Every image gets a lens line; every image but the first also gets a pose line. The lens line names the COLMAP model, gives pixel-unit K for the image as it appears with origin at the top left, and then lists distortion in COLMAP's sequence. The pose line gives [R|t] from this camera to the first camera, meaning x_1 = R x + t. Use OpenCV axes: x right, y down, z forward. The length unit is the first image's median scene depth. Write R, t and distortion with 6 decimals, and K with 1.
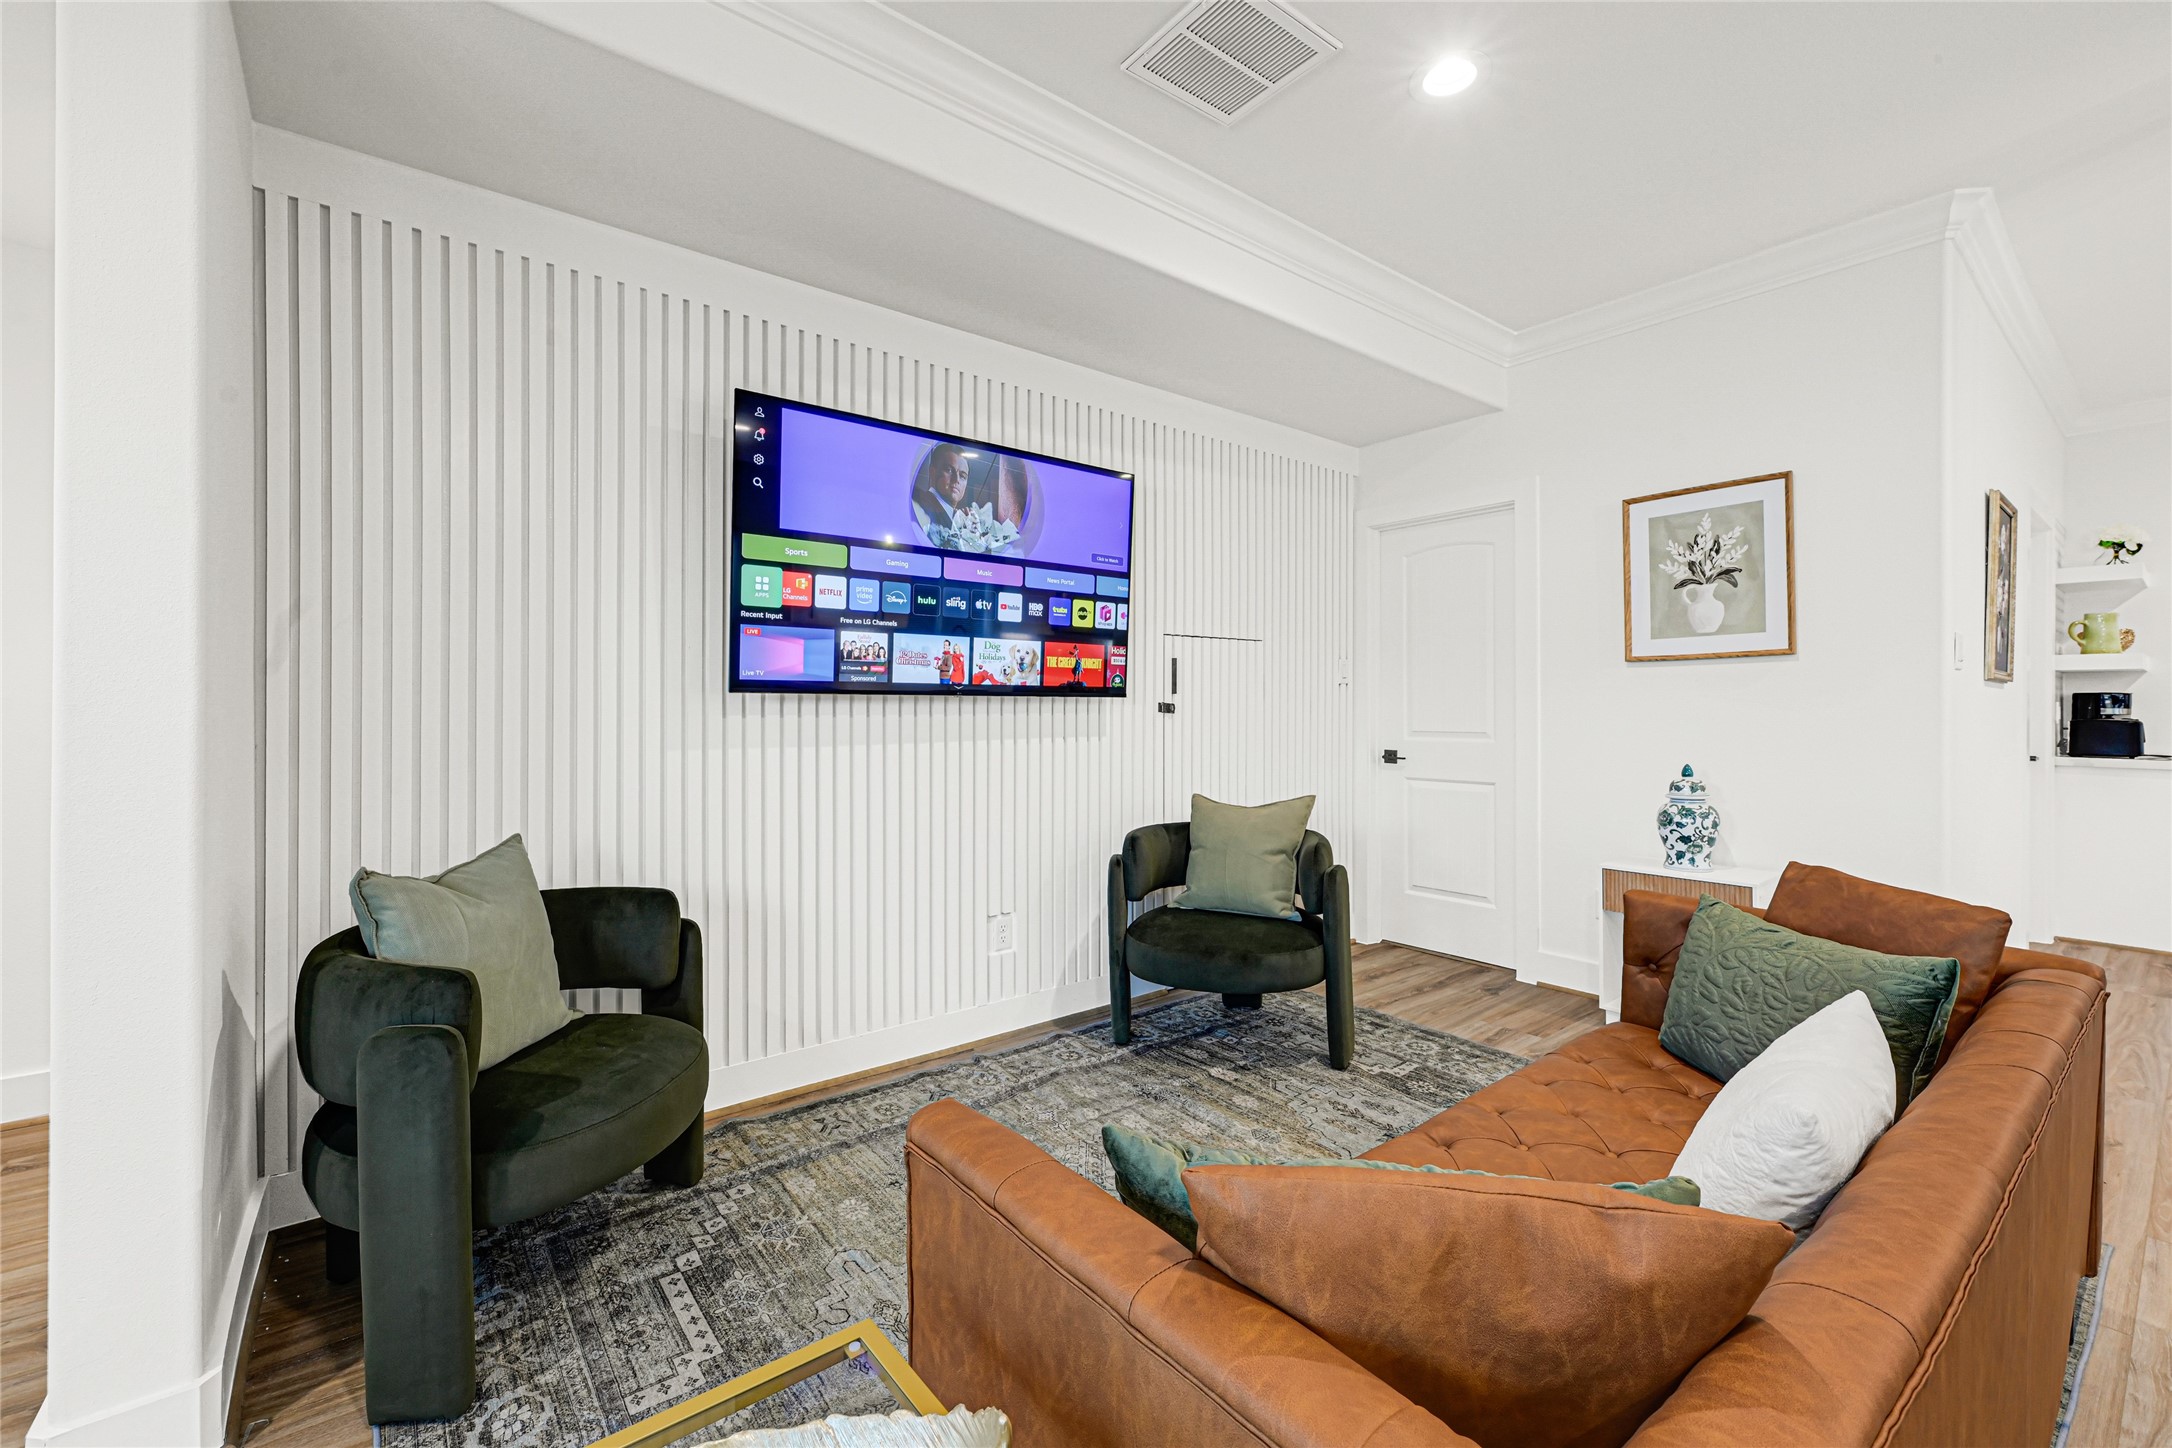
lens RADIAL K [[915.1, 0, 1093.9], [0, 915.1, 715.2], [0, 0, 1]] dist [0.001366, 0.000161]
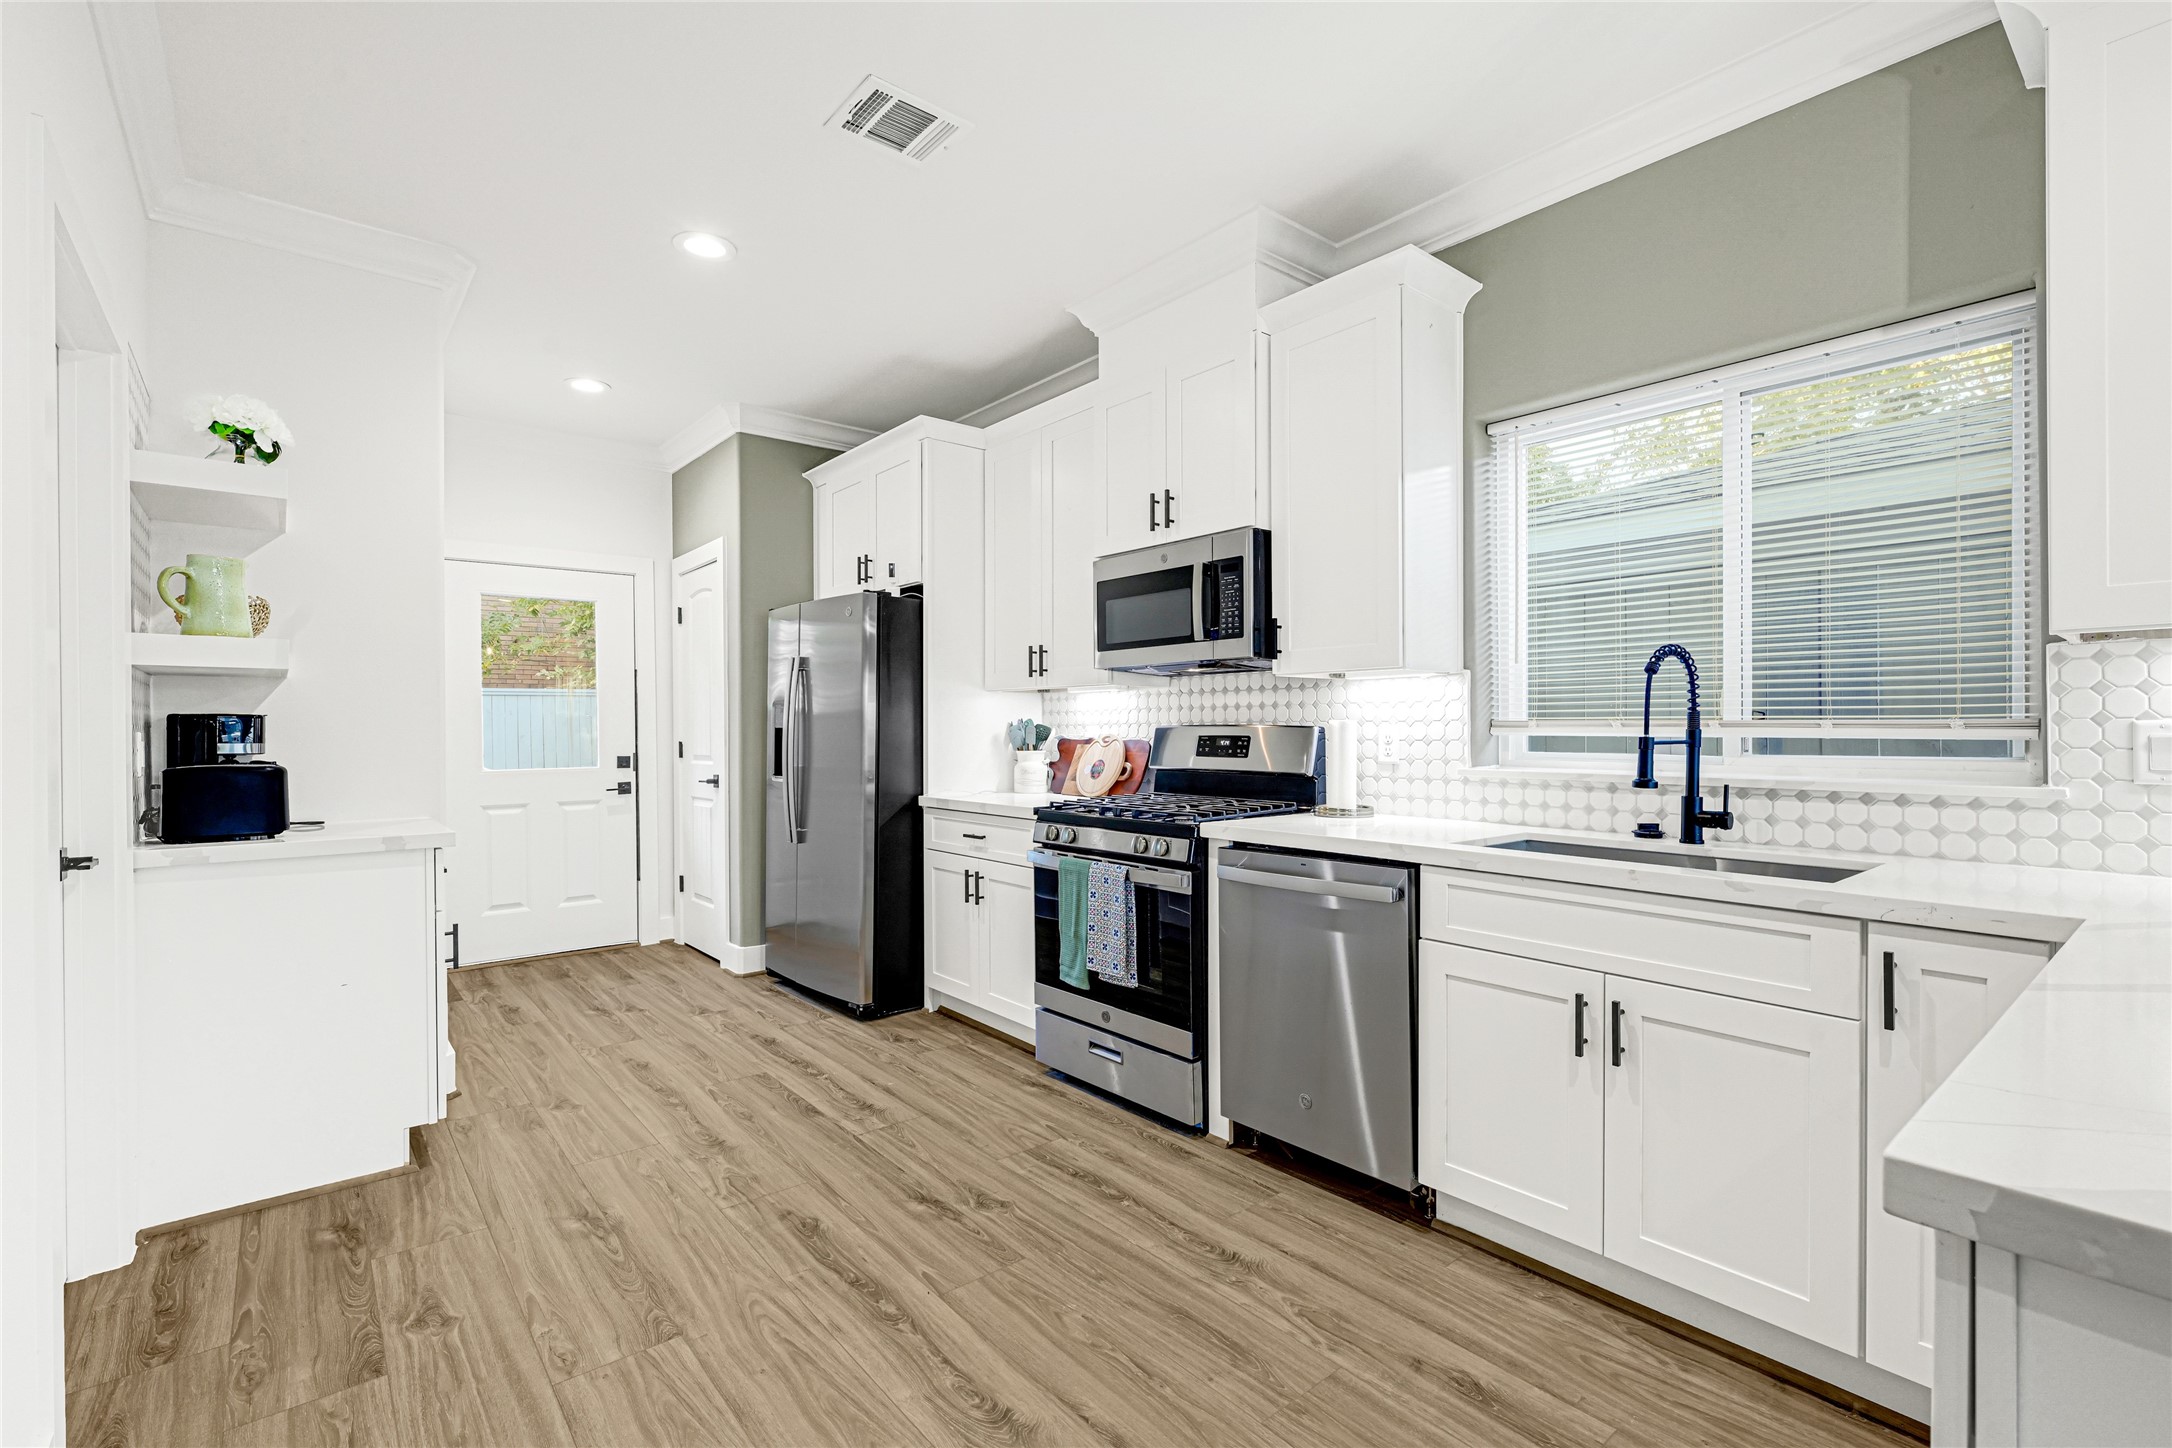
lens RADIAL K [[975.8, 0, 1086.0], [0, 975.8, 724.0], [0, 0, 1]] dist [-0.003475, -0.000446]
pose [[-0.004306, -0.000157, 0.999991, 0.546085], [0.014573, 0.999894, 0.000220, -0.011725], [-0.999885, 0.014573, -0.004303, 0.511367]]
